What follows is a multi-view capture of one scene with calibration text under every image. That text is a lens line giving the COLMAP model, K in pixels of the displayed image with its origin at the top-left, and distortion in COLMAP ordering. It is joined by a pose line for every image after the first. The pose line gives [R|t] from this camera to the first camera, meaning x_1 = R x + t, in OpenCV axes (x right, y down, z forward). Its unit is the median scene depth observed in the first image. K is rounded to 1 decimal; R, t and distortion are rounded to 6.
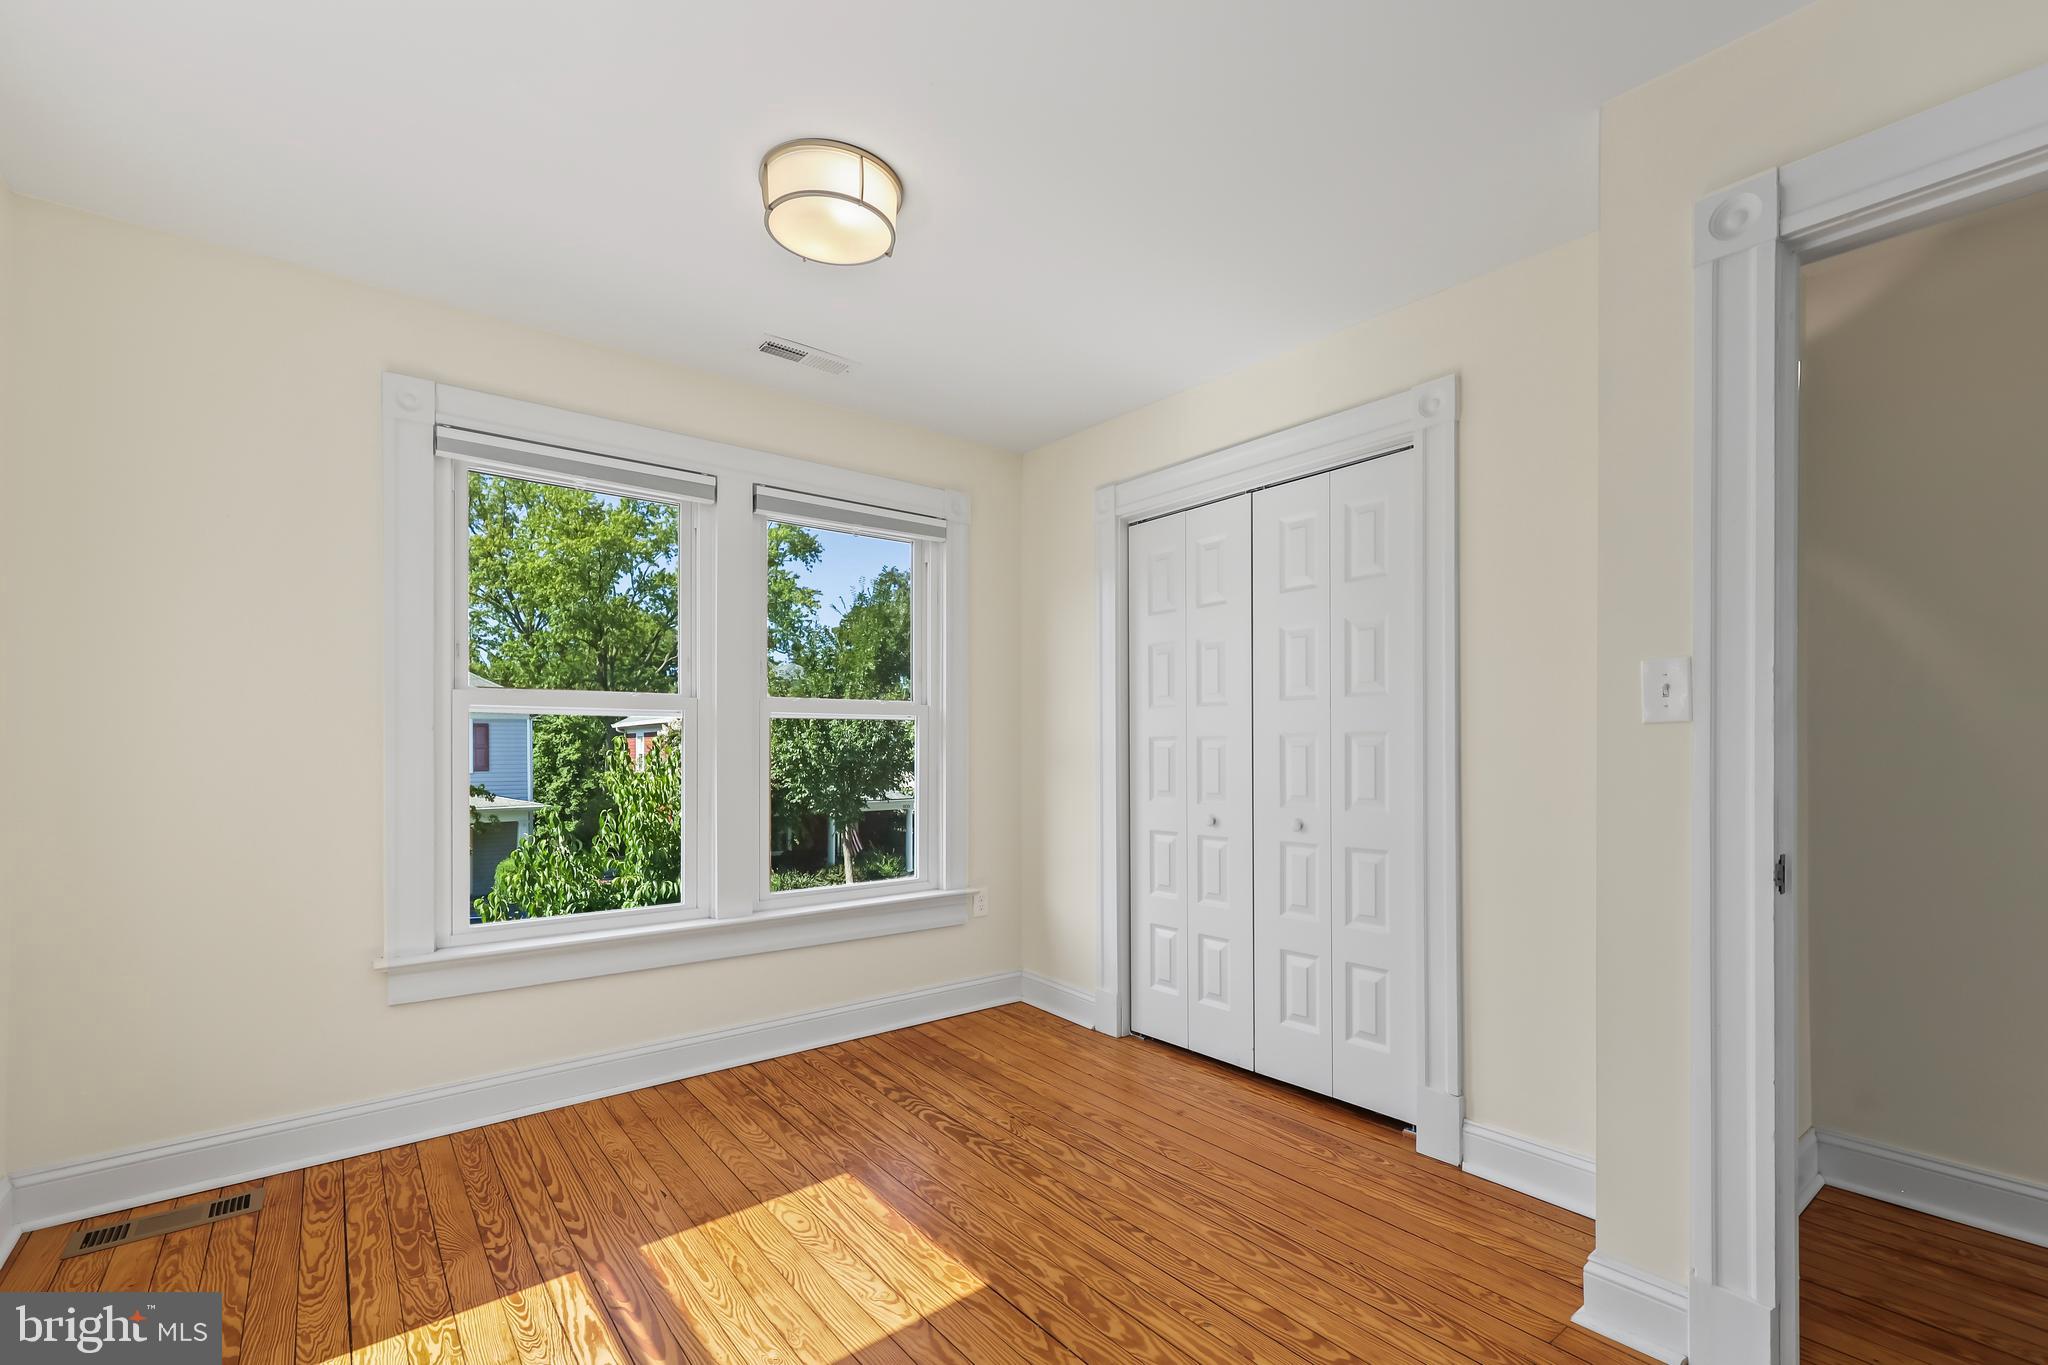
lens RADIAL K [[897.6, 0, 1033.4], [0, 897.6, 750.1], [0, 0, 1]] dist [0.001354, 0.000461]
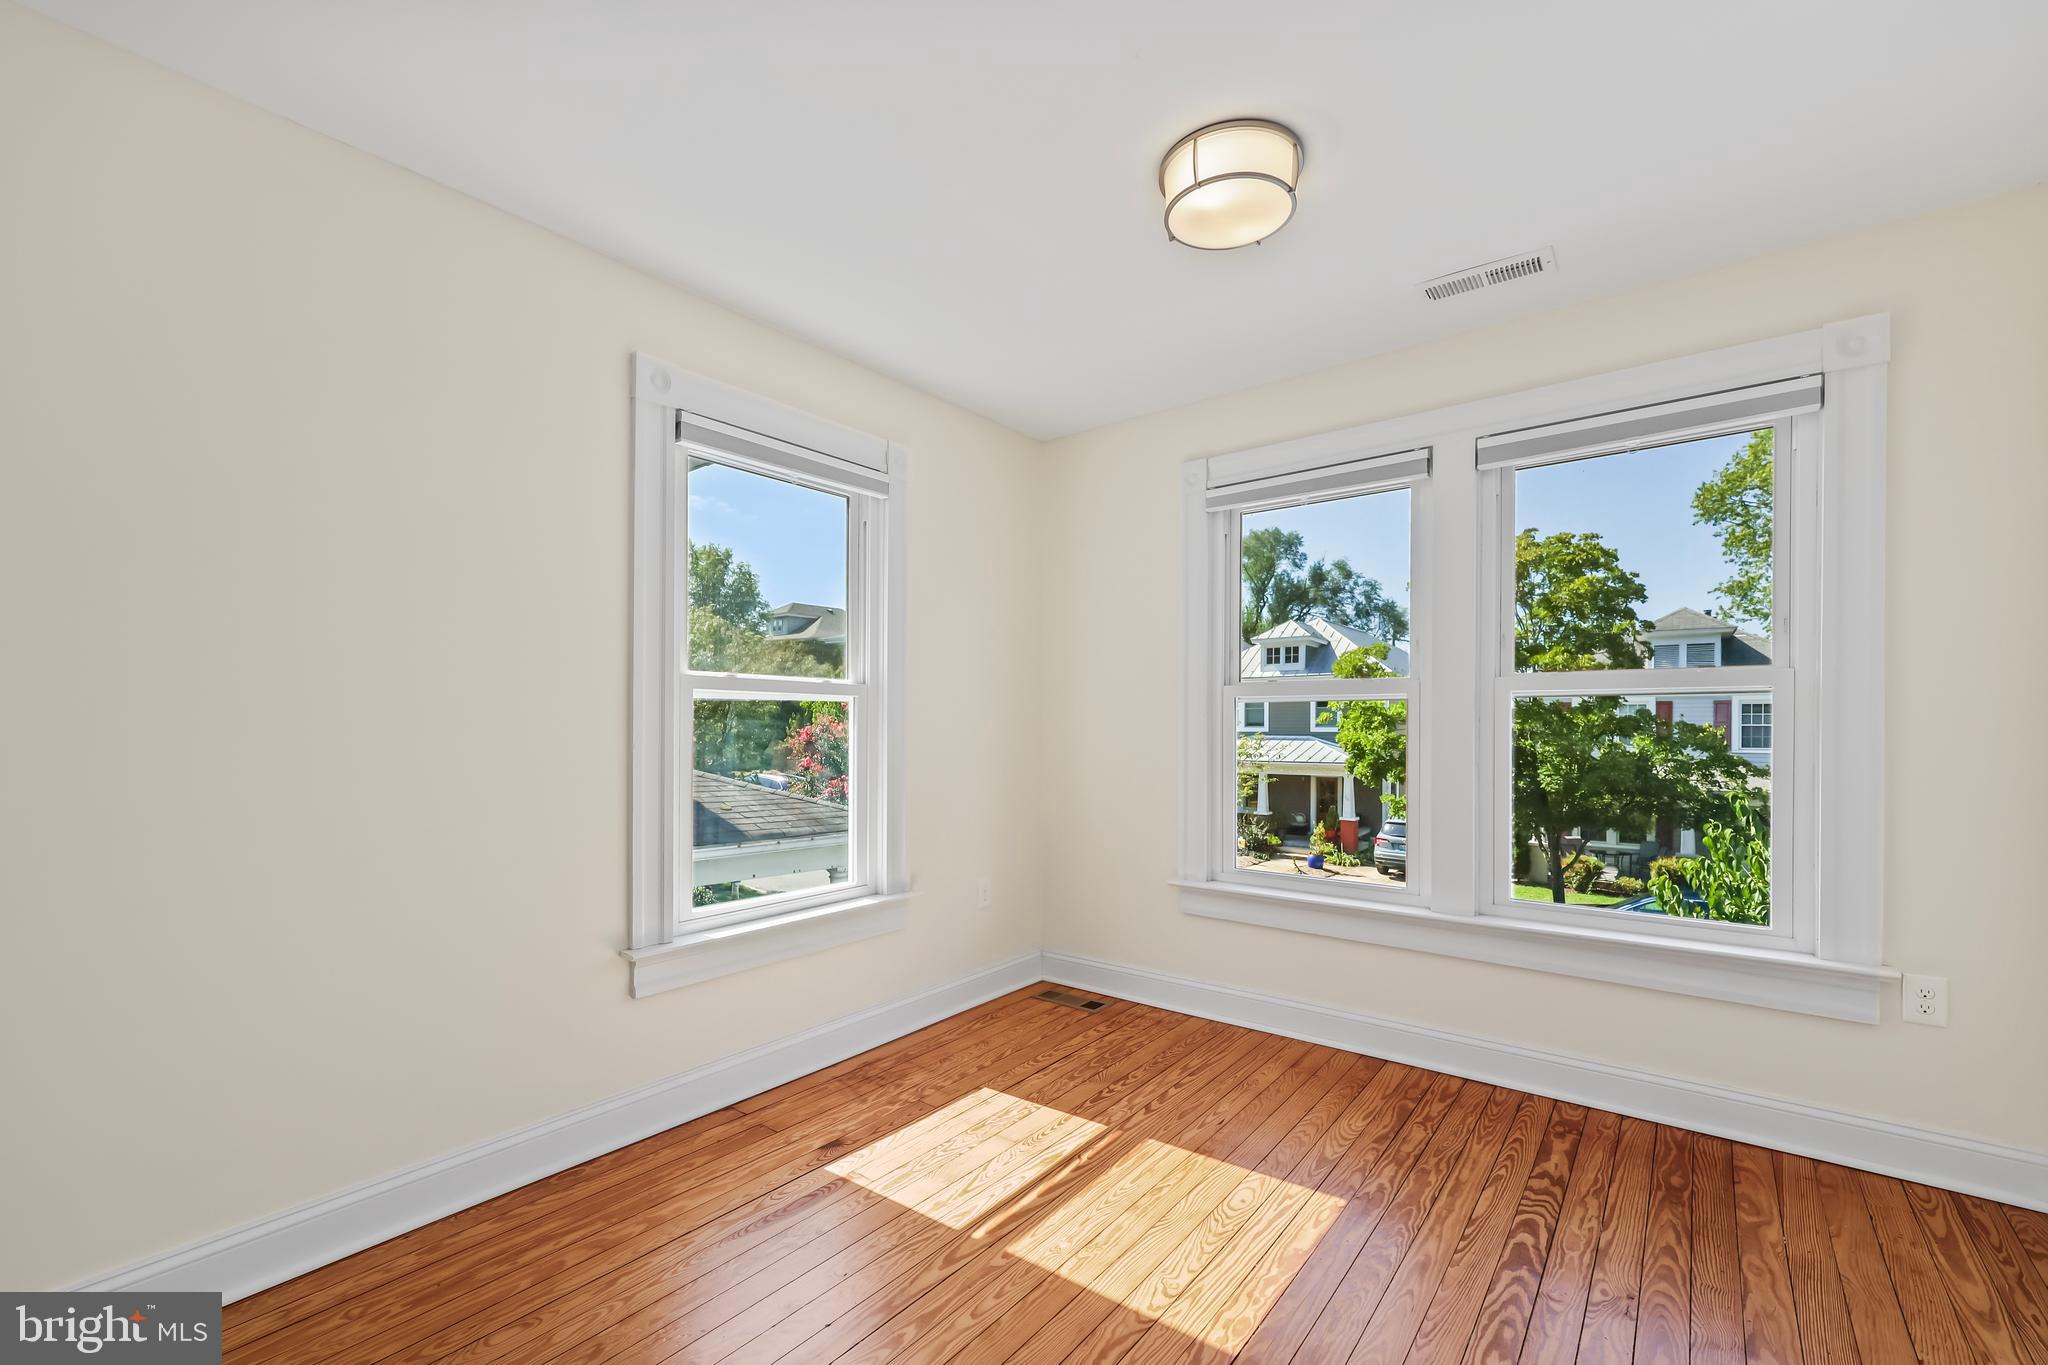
lens RADIAL K [[839.0, 0, 1020.0], [0, 839.0, 727.8], [0, 0, 1]] dist [0.000988, -0.000241]
pose [[0.221951, 0.004284, -0.975048, 0.493679], [-0.004657, 0.999984, 0.003334, -0.008326], [0.975047, 0.003801, 0.221967, 0.443211]]
